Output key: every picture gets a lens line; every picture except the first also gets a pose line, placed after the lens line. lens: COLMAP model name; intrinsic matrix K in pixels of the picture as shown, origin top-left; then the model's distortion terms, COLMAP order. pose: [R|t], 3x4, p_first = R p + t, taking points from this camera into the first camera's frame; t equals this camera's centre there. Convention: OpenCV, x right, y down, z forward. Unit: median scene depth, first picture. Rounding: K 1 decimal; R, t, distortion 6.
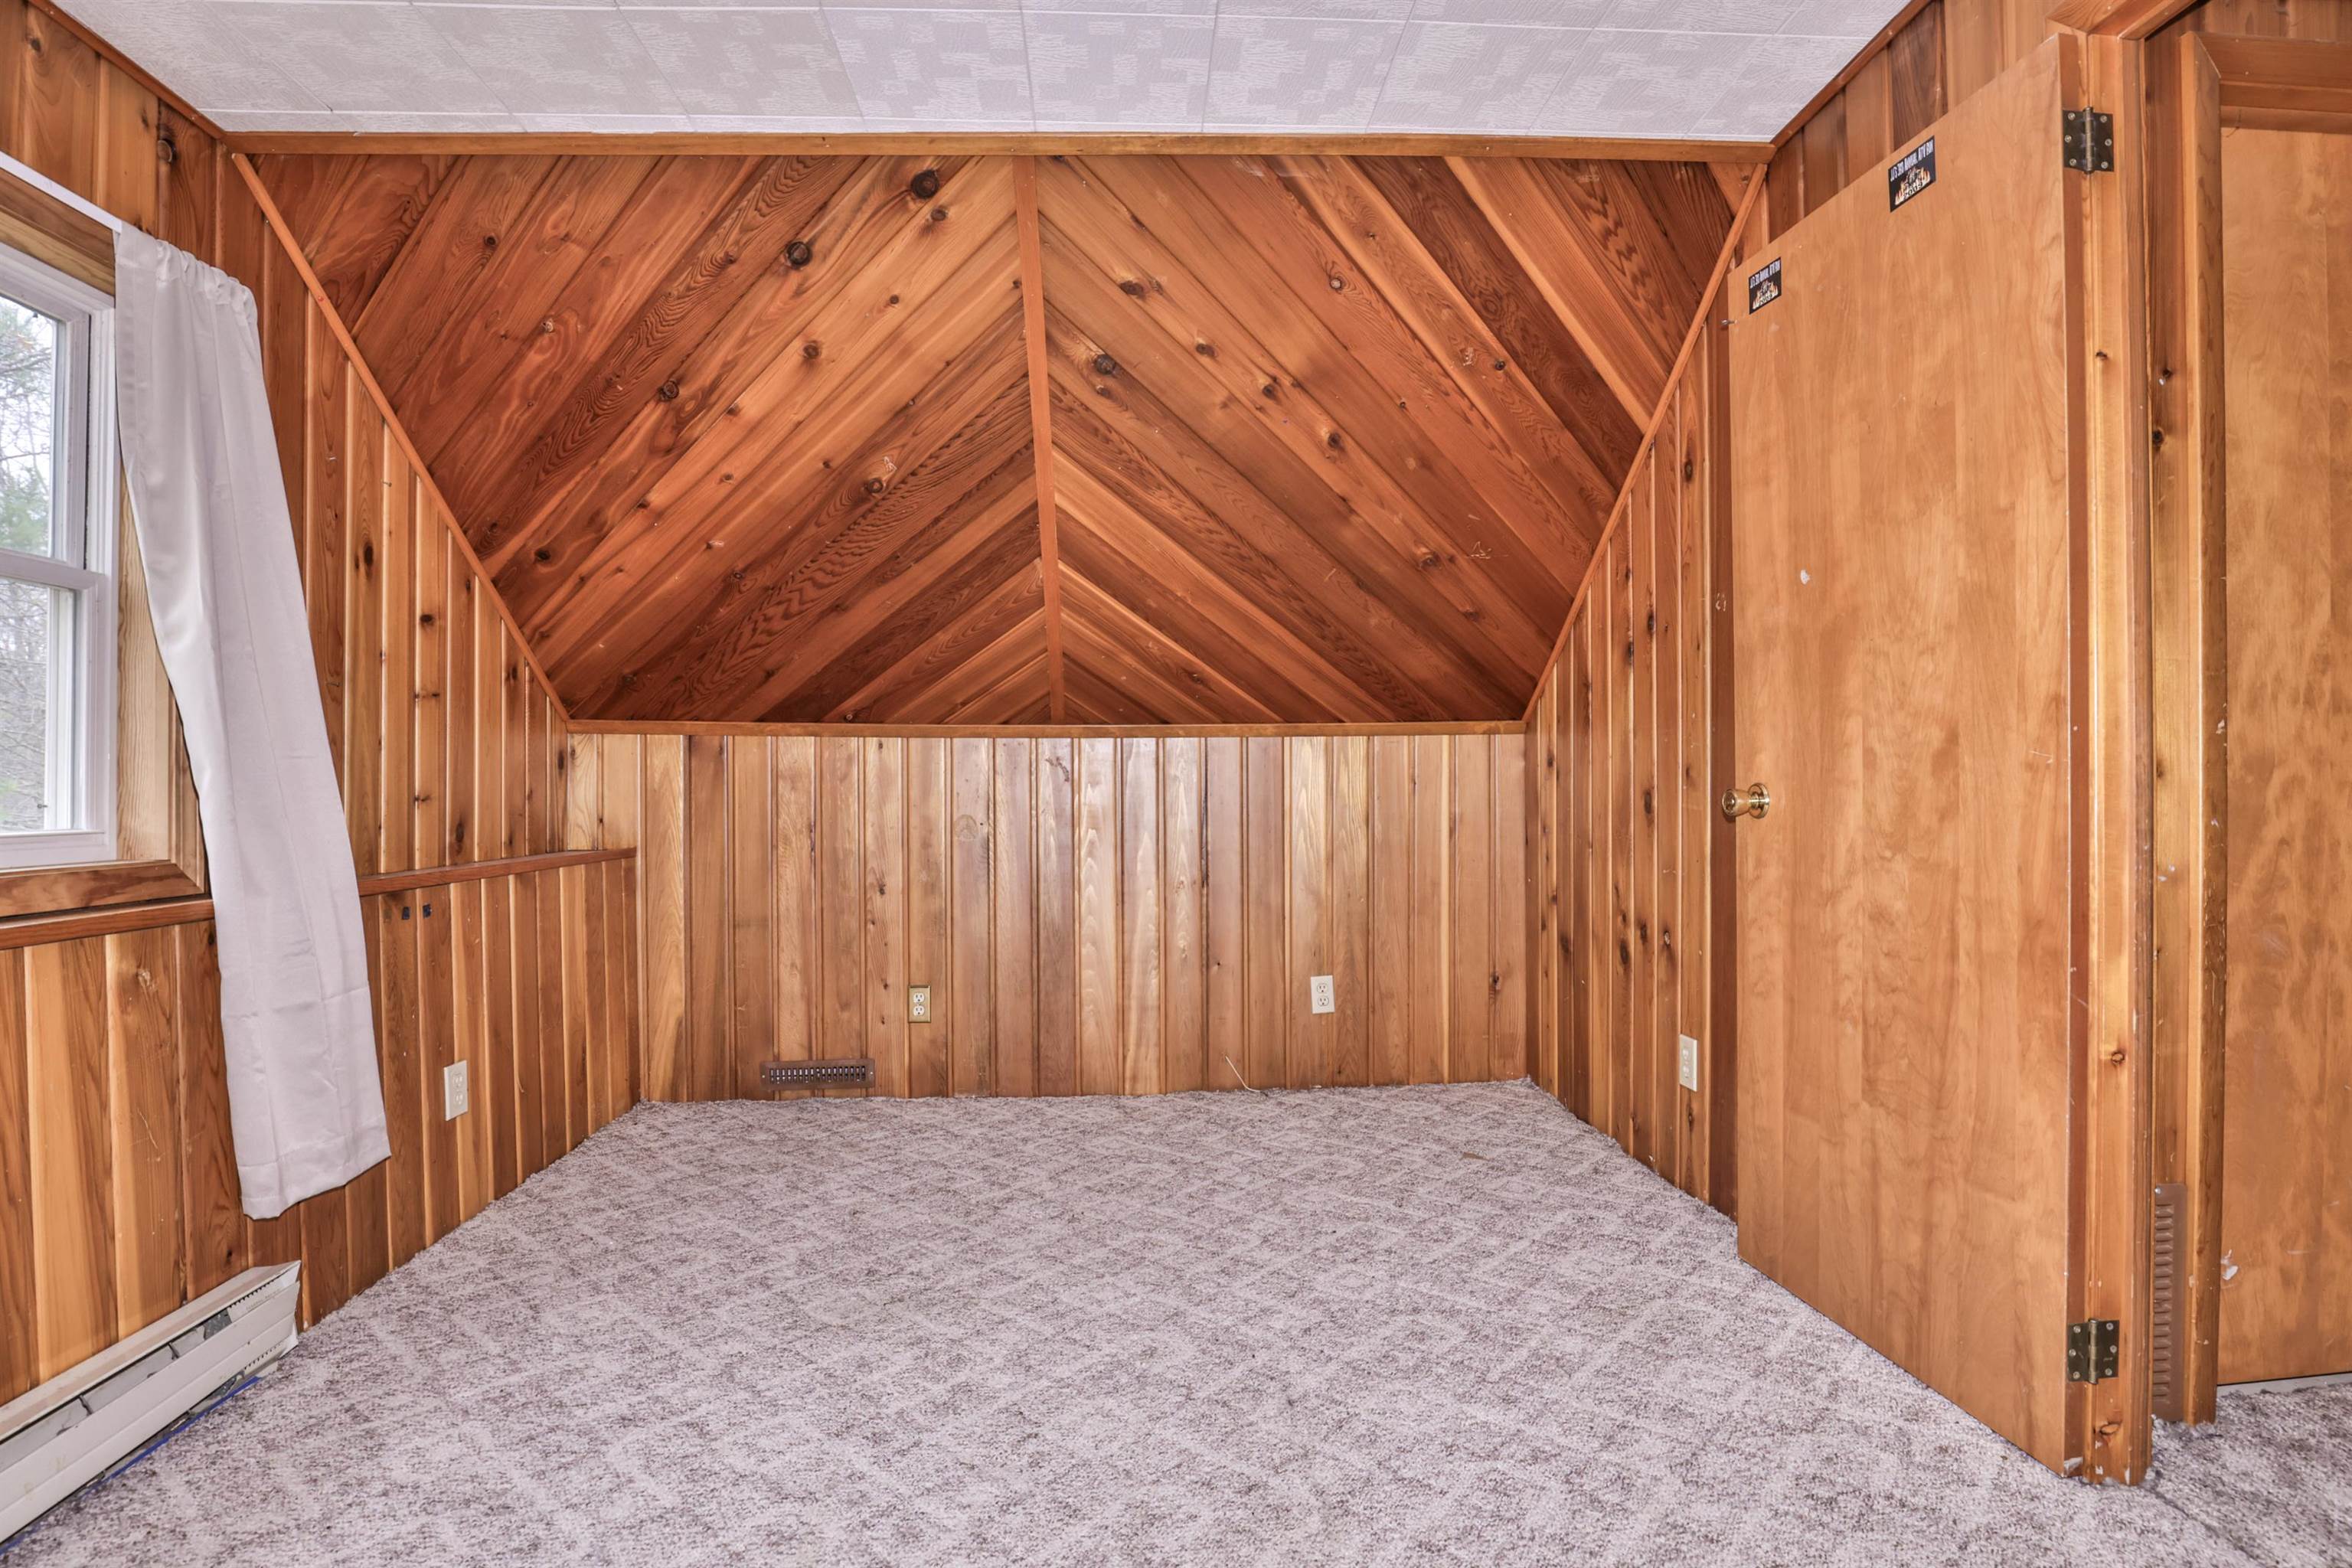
lens RADIAL K [[1143.0, 0, 1185.5], [0, 1143.0, 787.1], [0, 0, 1]] dist [-0.039024, 0.008039]
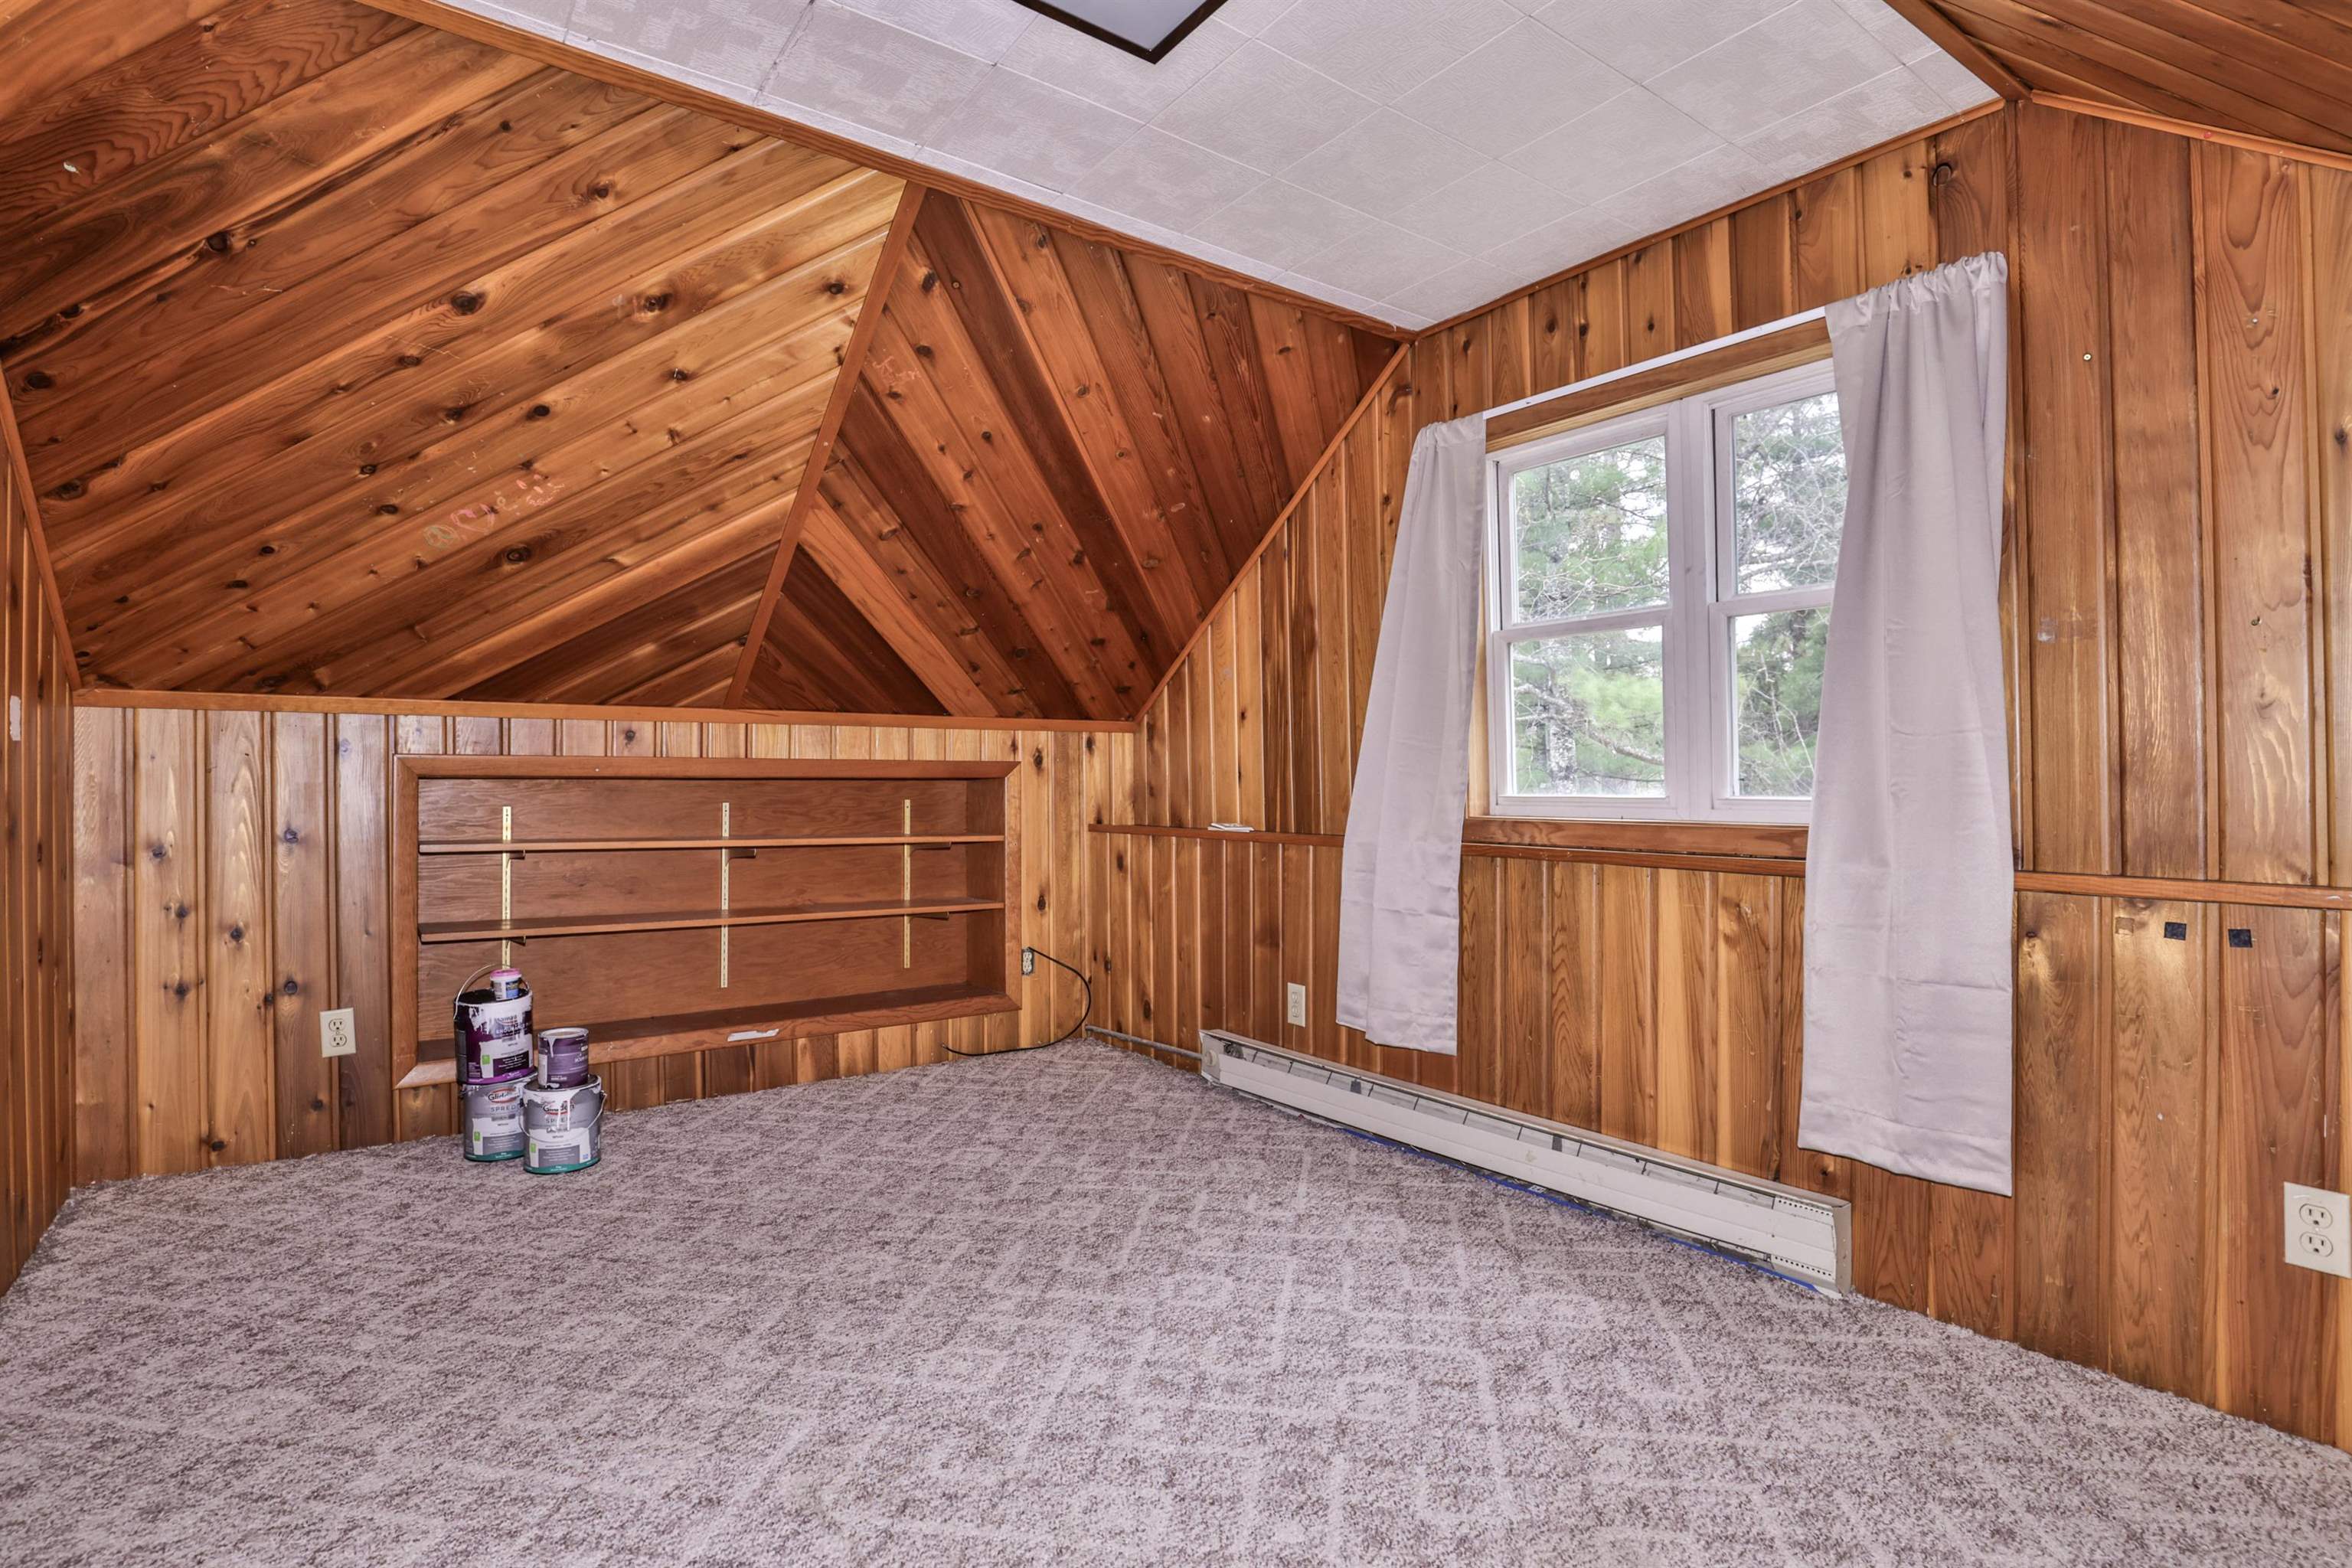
lens RADIAL K [[1143.0, 0, 1185.5], [0, 1143.0, 787.1], [0, 0, 1]] dist [-0.039024, 0.008039]
pose [[-0.836743, 0.013943, -0.547419, 0.340403], [0.014371, 0.999891, 0.003501, 0.013329], [0.547408, -0.004937, -0.836851, 1.769941]]
